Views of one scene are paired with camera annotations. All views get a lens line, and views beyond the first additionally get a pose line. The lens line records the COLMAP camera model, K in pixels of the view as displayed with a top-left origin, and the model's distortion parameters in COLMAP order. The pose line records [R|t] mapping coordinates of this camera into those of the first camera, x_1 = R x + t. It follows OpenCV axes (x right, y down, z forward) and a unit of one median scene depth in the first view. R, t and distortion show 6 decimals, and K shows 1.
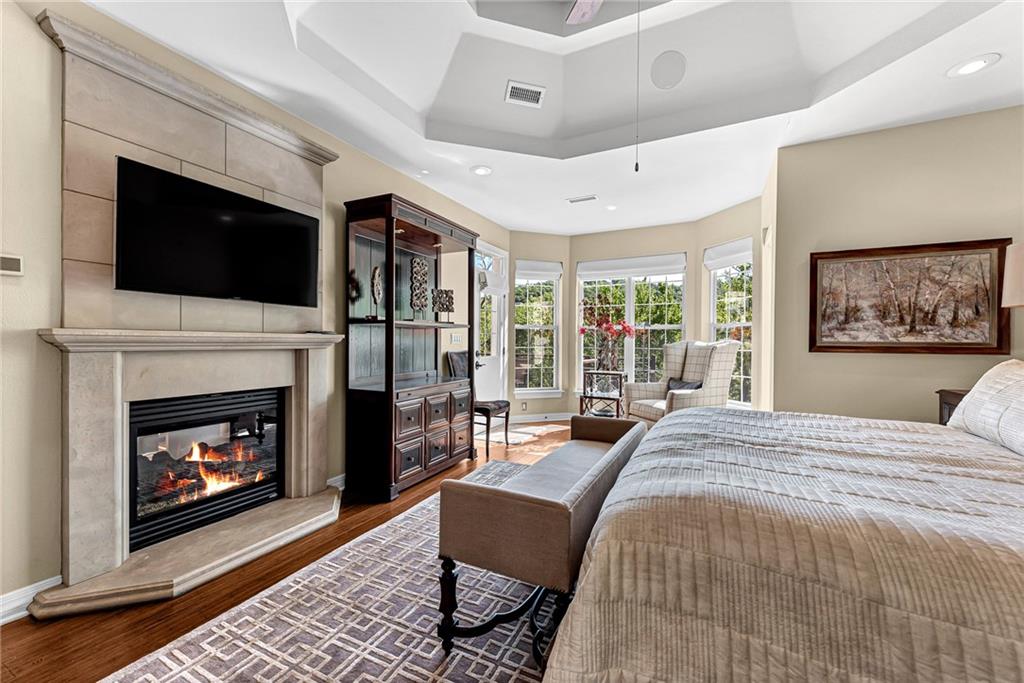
lens RADIAL K [[402.7, 0, 512.0], [0, 402.7, 340.8], [0, 0, 1]] dist [0.007909, -0.002383]
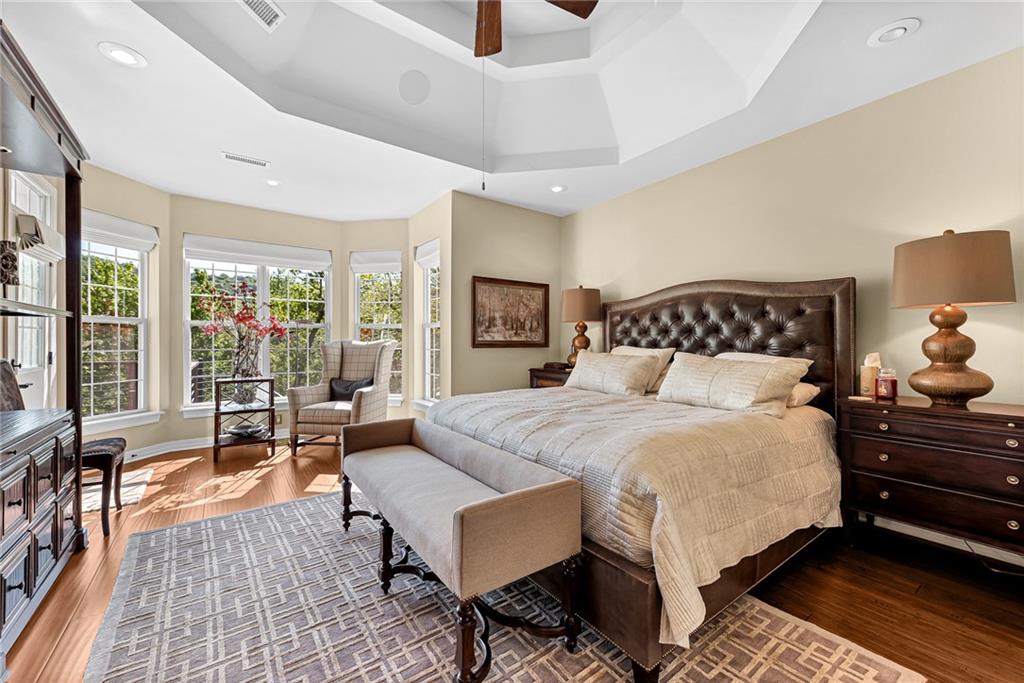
lens RADIAL K [[402.7, 0, 511.7], [0, 402.7, 339.4], [0, 0, 1]] dist [0.007909, -0.002383]
pose [[0.457715, -0.000937, 0.889098, -0.420096], [0.001559, 0.999999, 0.000251, -0.001721], [-0.889098, 0.001271, 0.457716, 0.261634]]
